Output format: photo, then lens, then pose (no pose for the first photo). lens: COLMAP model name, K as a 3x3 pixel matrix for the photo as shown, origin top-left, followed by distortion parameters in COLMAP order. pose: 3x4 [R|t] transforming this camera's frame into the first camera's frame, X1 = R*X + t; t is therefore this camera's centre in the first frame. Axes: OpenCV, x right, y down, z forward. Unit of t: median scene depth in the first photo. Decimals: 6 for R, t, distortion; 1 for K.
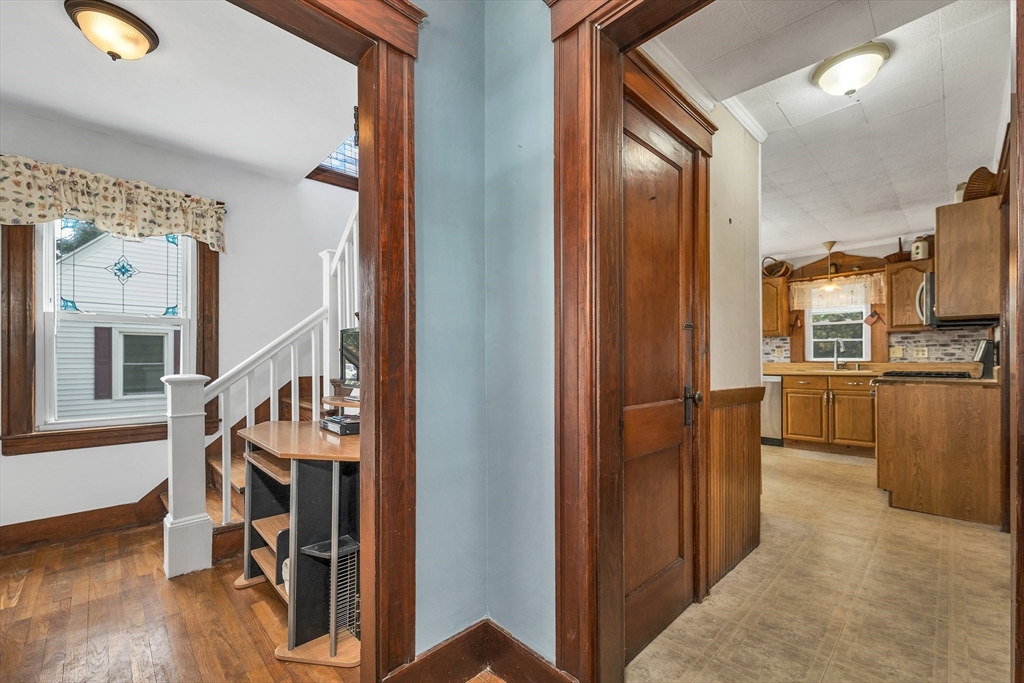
lens RADIAL K [[431.3, 0, 527.3], [0, 431.3, 356.8], [0, 0, 1]] dist [-0.001604, 0.000022]
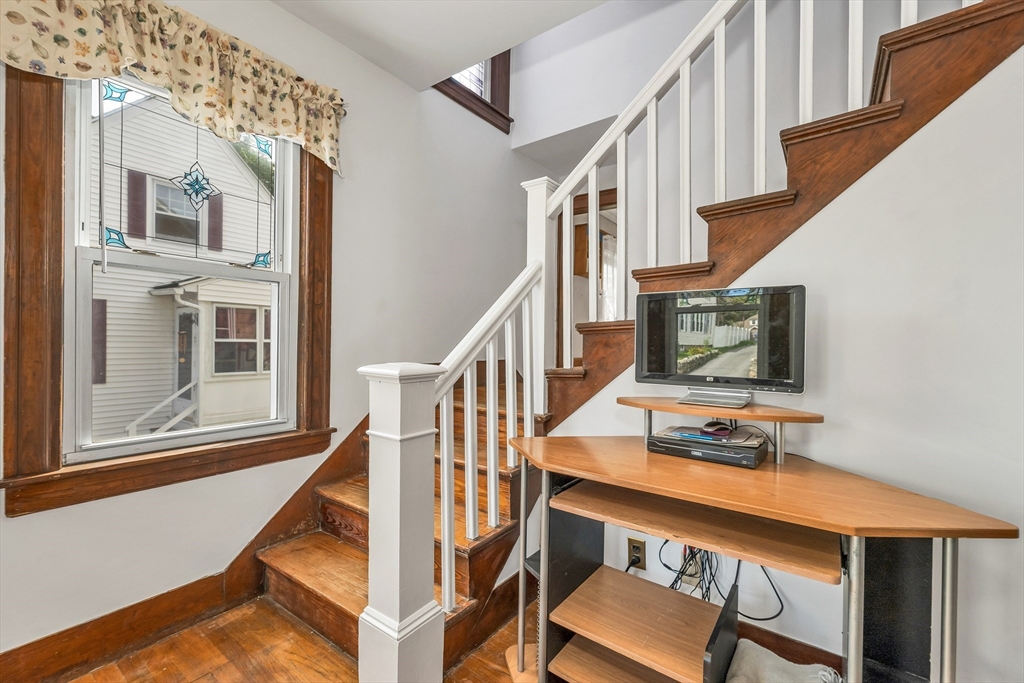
lens RADIAL K [[431.3, 0, 508.0], [0, 431.3, 344.6], [0, 0, 1]] dist [-0.001604, 0.000022]
pose [[0.985745, 0.015703, 0.167513, -0.646385], [-0.017581, 0.999798, 0.009732, 0.005791], [-0.167326, -0.012538, 0.985822, 0.353816]]
